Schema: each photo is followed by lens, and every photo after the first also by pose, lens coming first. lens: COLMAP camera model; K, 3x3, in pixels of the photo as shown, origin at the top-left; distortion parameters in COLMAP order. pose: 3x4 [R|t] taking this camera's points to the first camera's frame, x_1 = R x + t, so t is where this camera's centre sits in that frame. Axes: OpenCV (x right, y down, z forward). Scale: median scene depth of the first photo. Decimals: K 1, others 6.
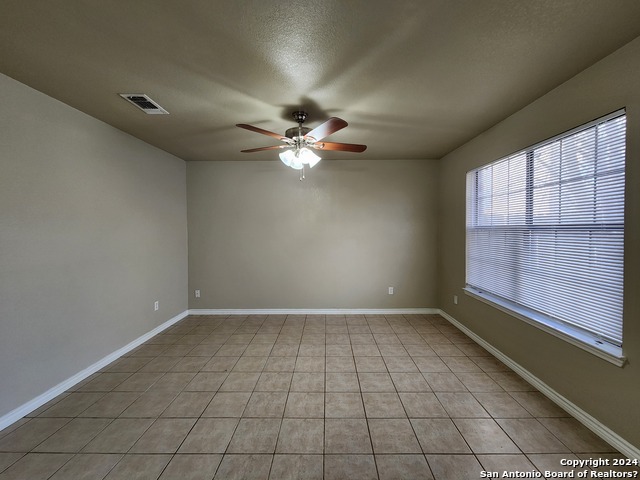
lens RADIAL K [[262.1, 0, 325.4], [0, 262.1, 233.6], [0, 0, 1]] dist [0.001617, -0.000372]
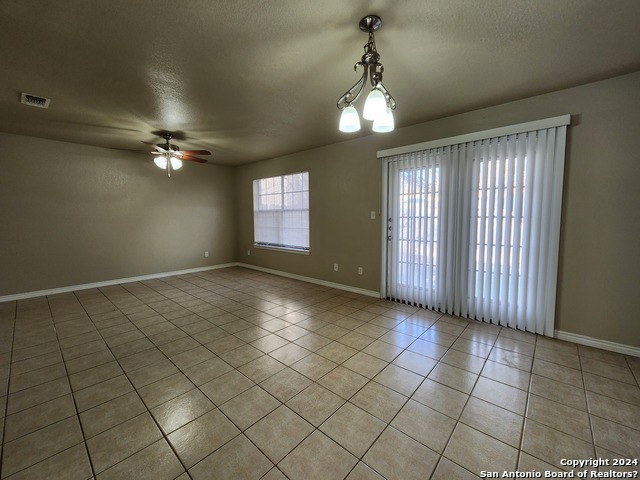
lens RADIAL K [[260.0, 0, 325.4], [0, 260.0, 236.7], [0, 0, 1]] dist [-0.000886, -0.000561]
pose [[0.650926, -0.053823, 0.757231, -0.628907], [0.013270, 0.998138, 0.059539, 0.066491], [-0.759025, -0.028707, 0.650428, -0.671706]]
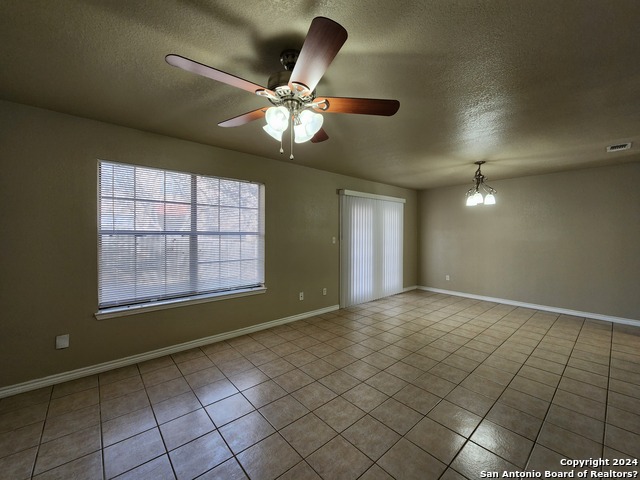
lens RADIAL K [[260.0, 0, 325.4], [0, 260.0, 236.7], [0, 0, 1]] dist [-0.000886, -0.000561]
pose [[-0.669915, -0.003635, 0.742429, -0.579289], [0.015303, 0.999708, 0.018703, -0.020521], [-0.742280, 0.023890, -0.669663, 1.274064]]
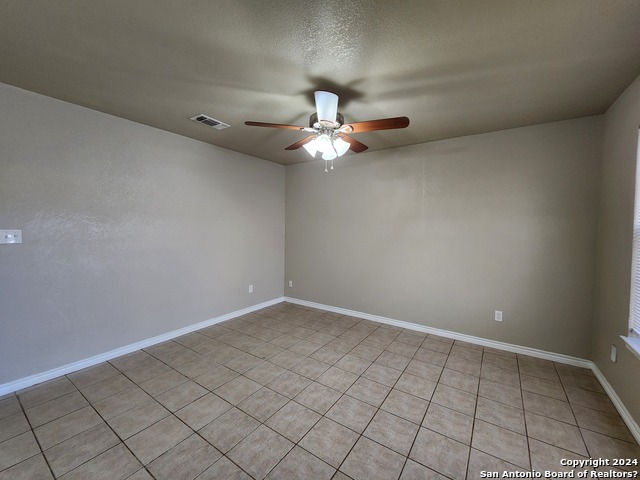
lens RADIAL K [[260.0, 0, 325.4], [0, 260.0, 236.7], [0, 0, 1]] dist [-0.000886, -0.000561]
pose [[0.837072, 0.037460, -0.545808, 0.367362], [-0.028241, 0.999282, 0.025271, -0.006234], [0.546363, -0.005739, 0.837529, 0.236896]]
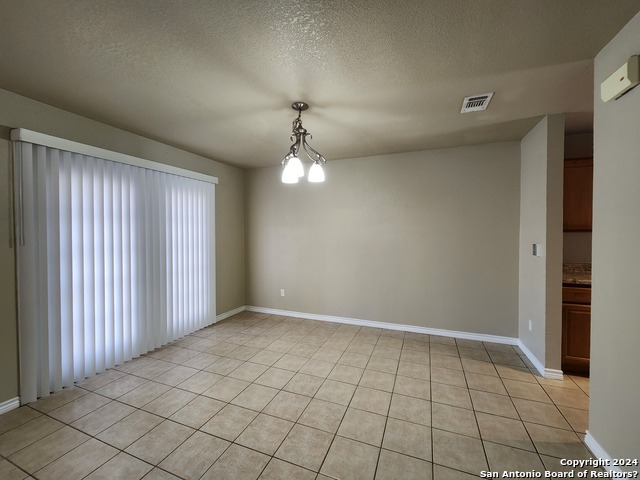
lens RADIAL K [[262.1, 0, 325.4], [0, 262.1, 233.6], [0, 0, 1]] dist [0.001617, -0.000372]
pose [[-0.935524, 0.005841, 0.353214, -0.447660], [0.015472, 0.999581, 0.024450, -0.008231], [-0.352923, 0.028338, -0.935223, 0.421153]]
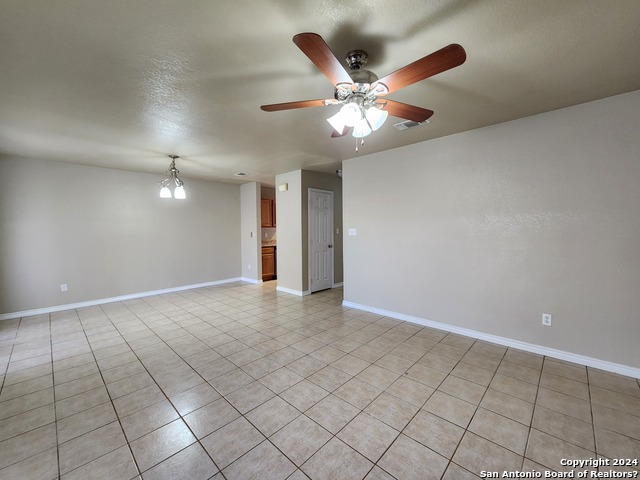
lens RADIAL K [[261.7, 0, 325.7], [0, 261.7, 237.8], [0, 0, 1]] dist [0.002412, 0.000012]
pose [[-0.676367, 0.039373, -0.735512, 0.451637], [0.000497, 0.998594, 0.053000, -0.008534], [0.736565, 0.035482, -0.675435, 1.315568]]
